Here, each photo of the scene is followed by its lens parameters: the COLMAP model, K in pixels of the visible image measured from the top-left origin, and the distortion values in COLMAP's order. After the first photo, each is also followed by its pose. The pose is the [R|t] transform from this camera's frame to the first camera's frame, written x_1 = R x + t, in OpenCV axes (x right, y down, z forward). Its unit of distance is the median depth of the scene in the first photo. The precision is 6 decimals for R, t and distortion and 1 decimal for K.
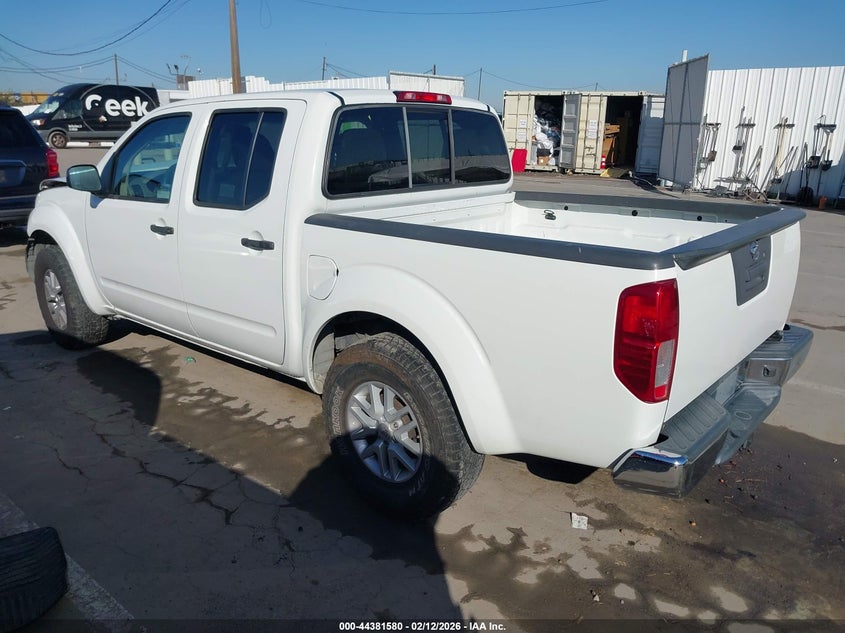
lens RADIAL K [[667.1, 0, 422.5], [0, 667.1, 316.5], [0, 0, 1]] dist [0.001408, 0.001443]
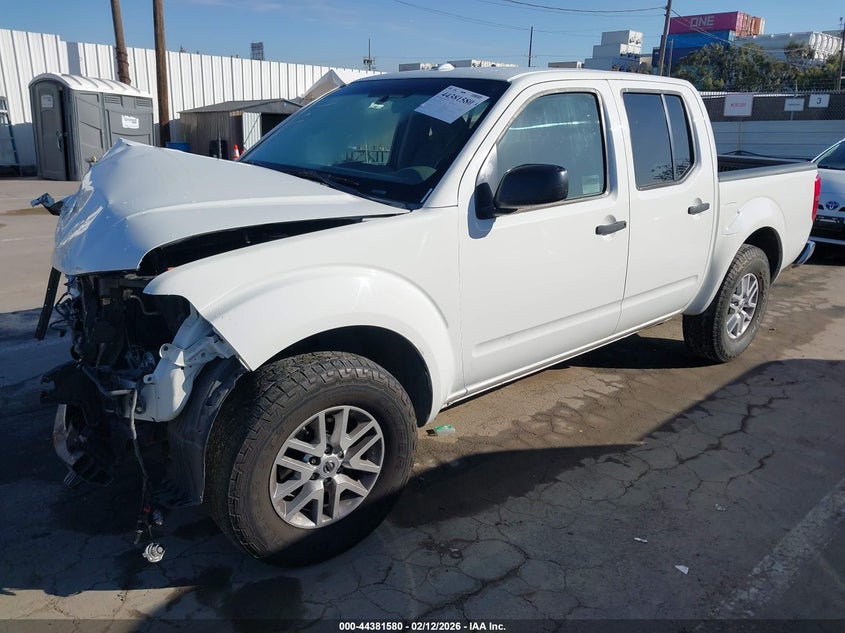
lens RADIAL K [[667.1, 0, 422.5], [0, 667.1, 316.5], [0, 0, 1]] dist [0.001408, 0.001443]
pose [[0.130171, -0.296170, 0.946224, -1.357598], [0.253104, 0.932651, 0.257102, -0.327010], [-0.958642, 0.206025, 0.196366, 1.161535]]
